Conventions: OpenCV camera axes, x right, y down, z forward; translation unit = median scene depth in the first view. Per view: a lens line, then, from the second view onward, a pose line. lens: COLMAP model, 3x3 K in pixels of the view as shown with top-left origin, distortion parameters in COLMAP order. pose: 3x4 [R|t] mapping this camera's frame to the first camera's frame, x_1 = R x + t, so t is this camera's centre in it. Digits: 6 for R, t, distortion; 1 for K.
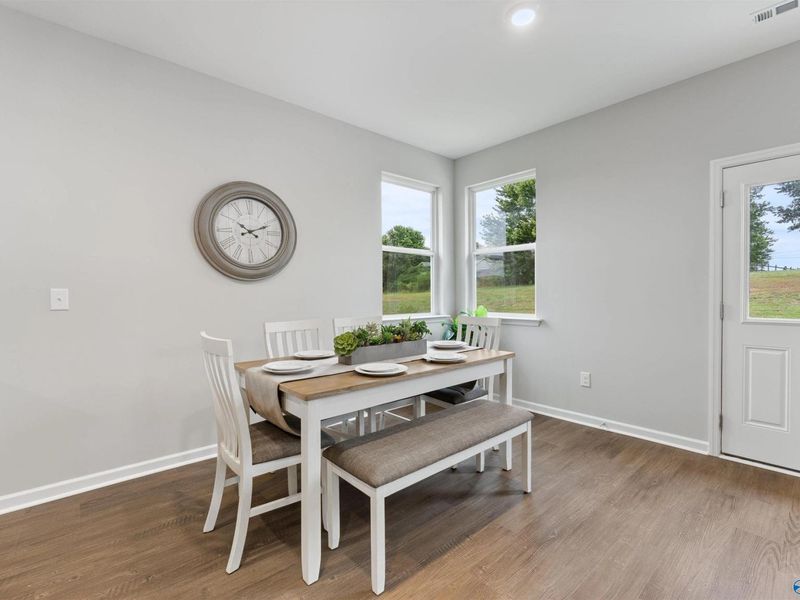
lens RADIAL K [[381.6, 0, 401.9], [0, 381.6, 297.1], [0, 0, 1]] dist [-0.006813, -0.000910]
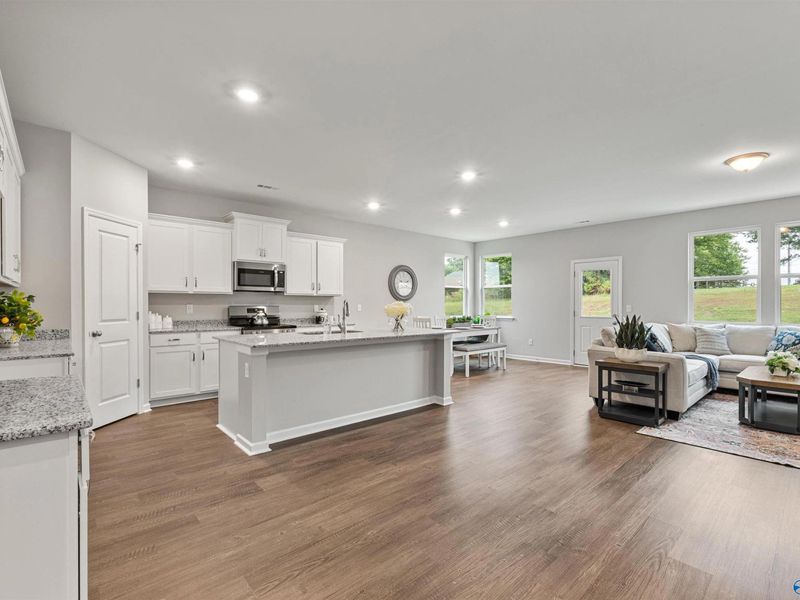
lens RADIAL K [[381.6, 0, 402.1], [0, 381.6, 304.8], [0, 0, 1]] dist [-0.006813, -0.000910]
pose [[0.999918, 0.006759, 0.010851, -0.459379], [-0.006667, 0.999942, -0.008480, 0.003916], [-0.010907, 0.008407, 0.999905, -1.783484]]
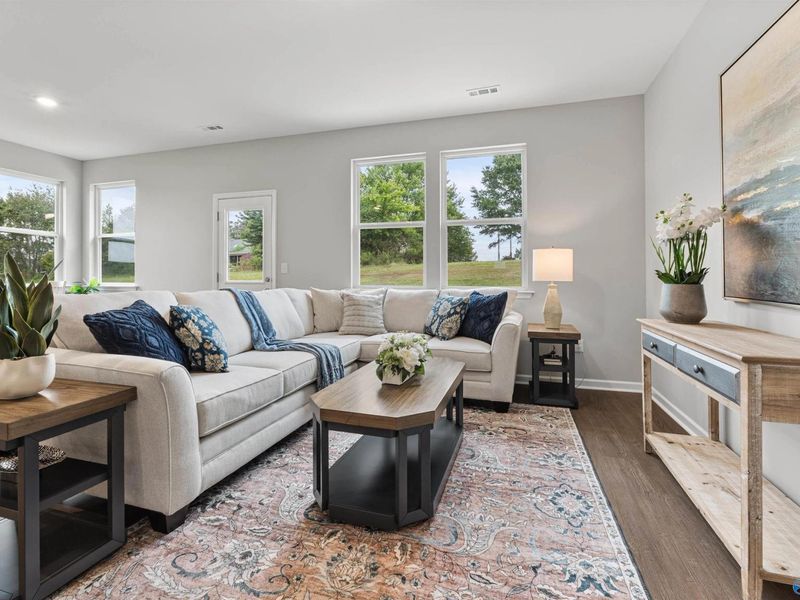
lens RADIAL K [[381.6, 0, 402.4], [0, 381.6, 278.9], [0, 0, 1]] dist [-0.006813, -0.000910]
pose [[0.849866, 0.006950, 0.526953, 0.616222], [-0.002451, 0.999954, -0.009236, 0.057150], [-0.526993, 0.006558, 0.849844, -0.994544]]
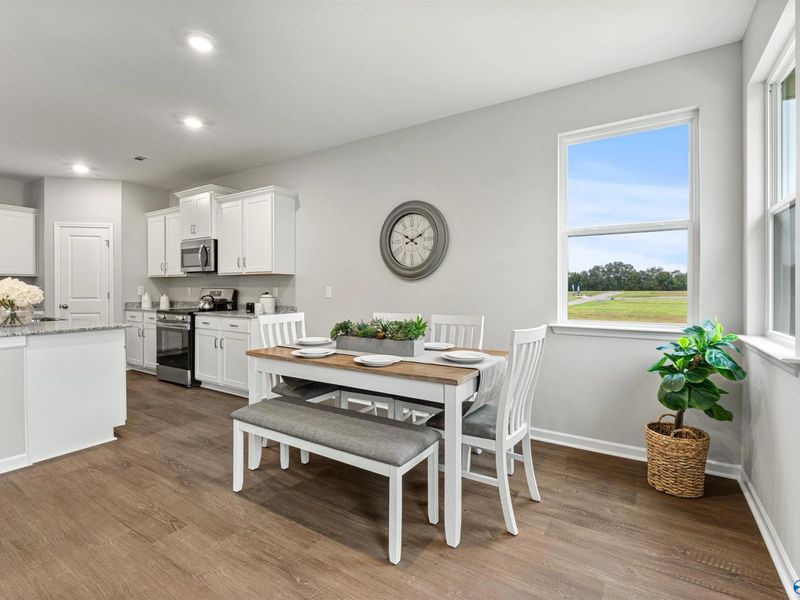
lens RADIAL K [[381.6, 0, 398.7], [0, 381.6, 295.1], [0, 0, 1]] dist [-0.006813, -0.000910]
pose [[0.277623, 0.020226, -0.960477, 0.831963], [-0.013728, 0.999760, 0.017085, -0.013884], [0.960592, 0.008442, 0.277834, 0.645412]]
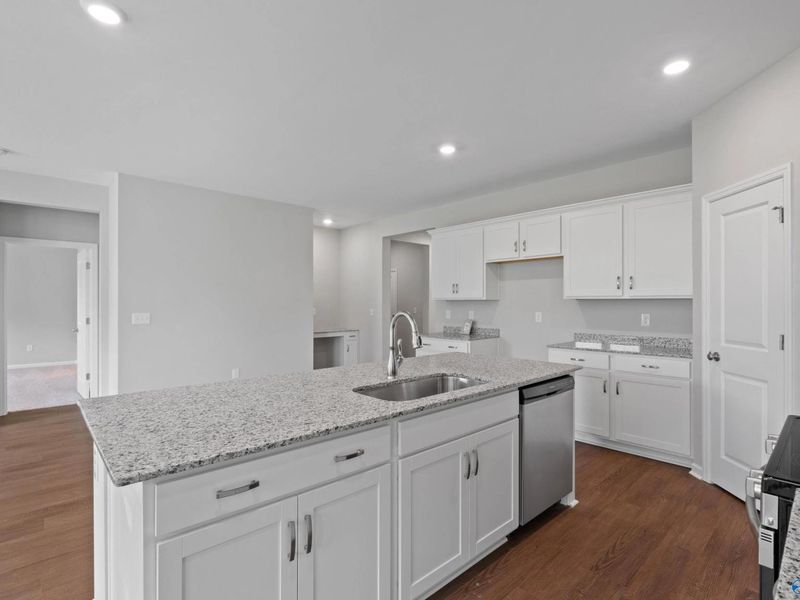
lens RADIAL K [[404.8, 0, 400.9], [0, 404.8, 299.4], [0, 0, 1]] dist [-0.007229, -0.000900]
pose [[-0.999740, 0.005125, -0.022217, -0.672204], [0.005091, 0.999986, 0.001581, -0.054482], [0.022225, 0.001467, -0.999752, 0.567936]]
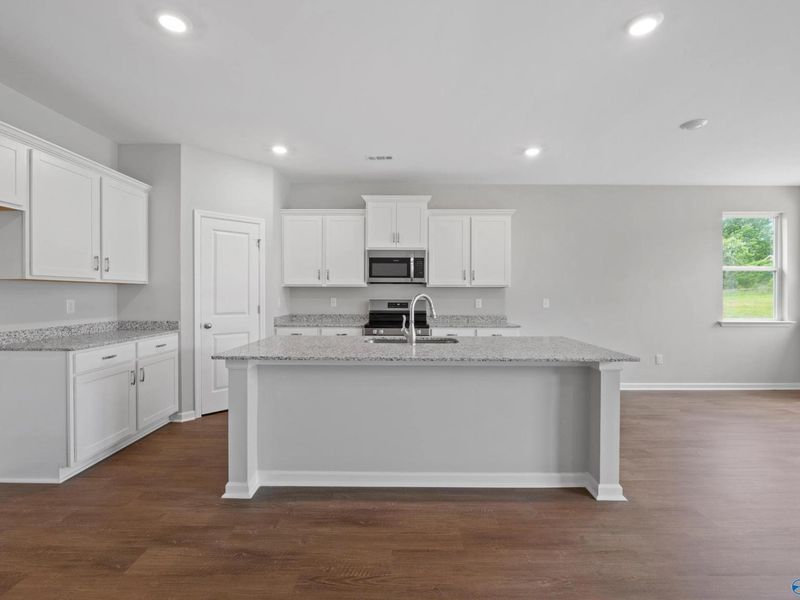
lens RADIAL K [[381.6, 0, 403.4], [0, 381.6, 291.3], [0, 0, 1]] dist [-0.006813, -0.000910]
pose [[0.751528, 0.002910, -0.659695, -0.019063], [-0.014193, 0.999830, -0.011759, -0.022281], [0.659549, 0.018200, 0.751441, -1.043927]]
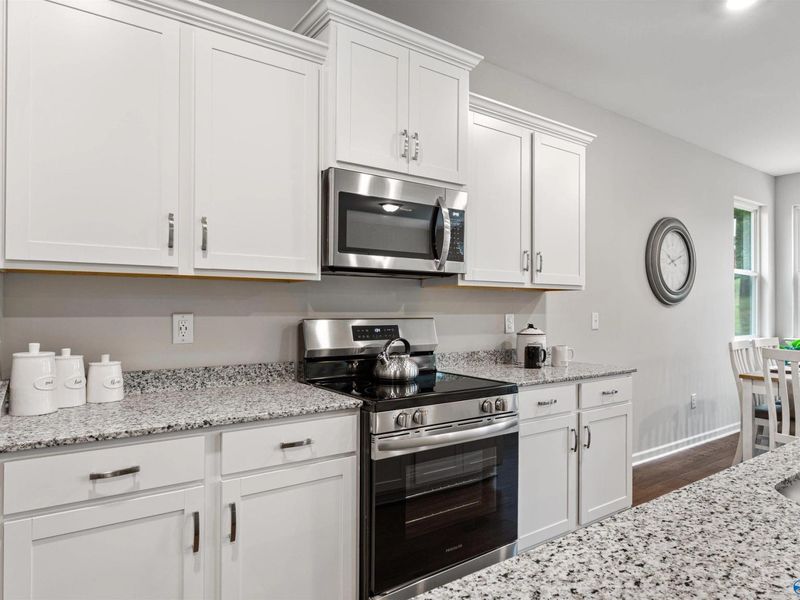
lens RADIAL K [[511.8, 0, 406.0], [0, 511.8, 304.8], [0, 0, 1]] dist [-0.005148, 0.001450]
pose [[0.995586, 0.009113, -0.093411, -1.093771], [-0.010440, 0.999851, -0.013719, -0.014607], [0.093272, 0.014633, 0.995533, -0.604180]]
